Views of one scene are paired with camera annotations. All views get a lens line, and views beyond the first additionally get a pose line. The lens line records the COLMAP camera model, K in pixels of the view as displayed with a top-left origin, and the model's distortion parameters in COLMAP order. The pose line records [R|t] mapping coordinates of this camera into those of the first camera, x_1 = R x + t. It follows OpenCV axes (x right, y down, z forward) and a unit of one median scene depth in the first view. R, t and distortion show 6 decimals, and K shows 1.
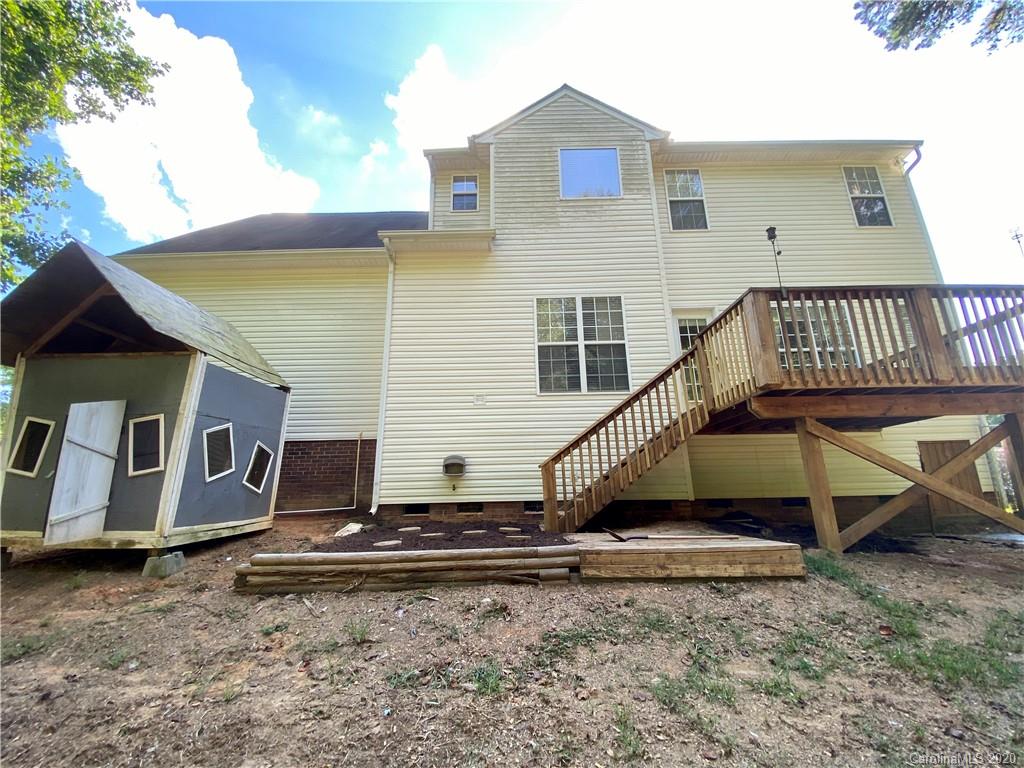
lens RADIAL K [[412.8, 0, 512.0], [0, 412.8, 384.0], [0, 0, 1]] dist [0.034785, -0.025249]
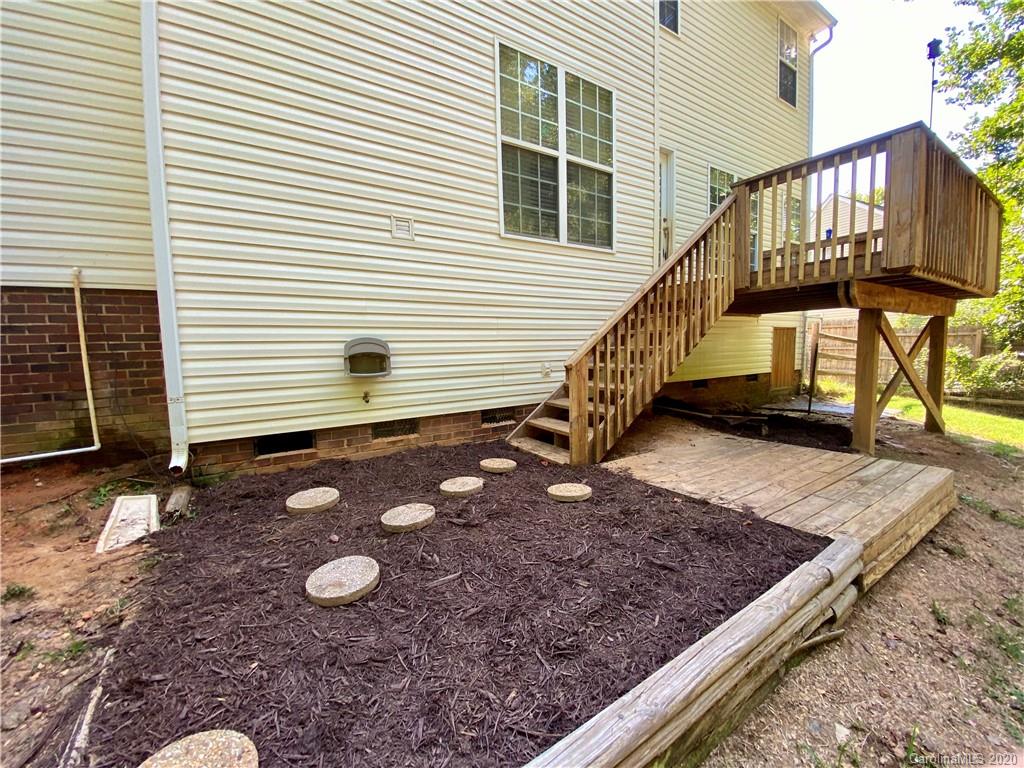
lens RADIAL K [[412.8, 0, 512.0], [0, 412.8, 384.0], [0, 0, 1]] dist [0.034785, -0.025249]
pose [[0.827631, -0.049424, 0.559093, -0.265181], [-0.138484, 0.947338, 0.288743, 0.054491], [-0.543921, -0.316398, 0.777202, 0.468358]]
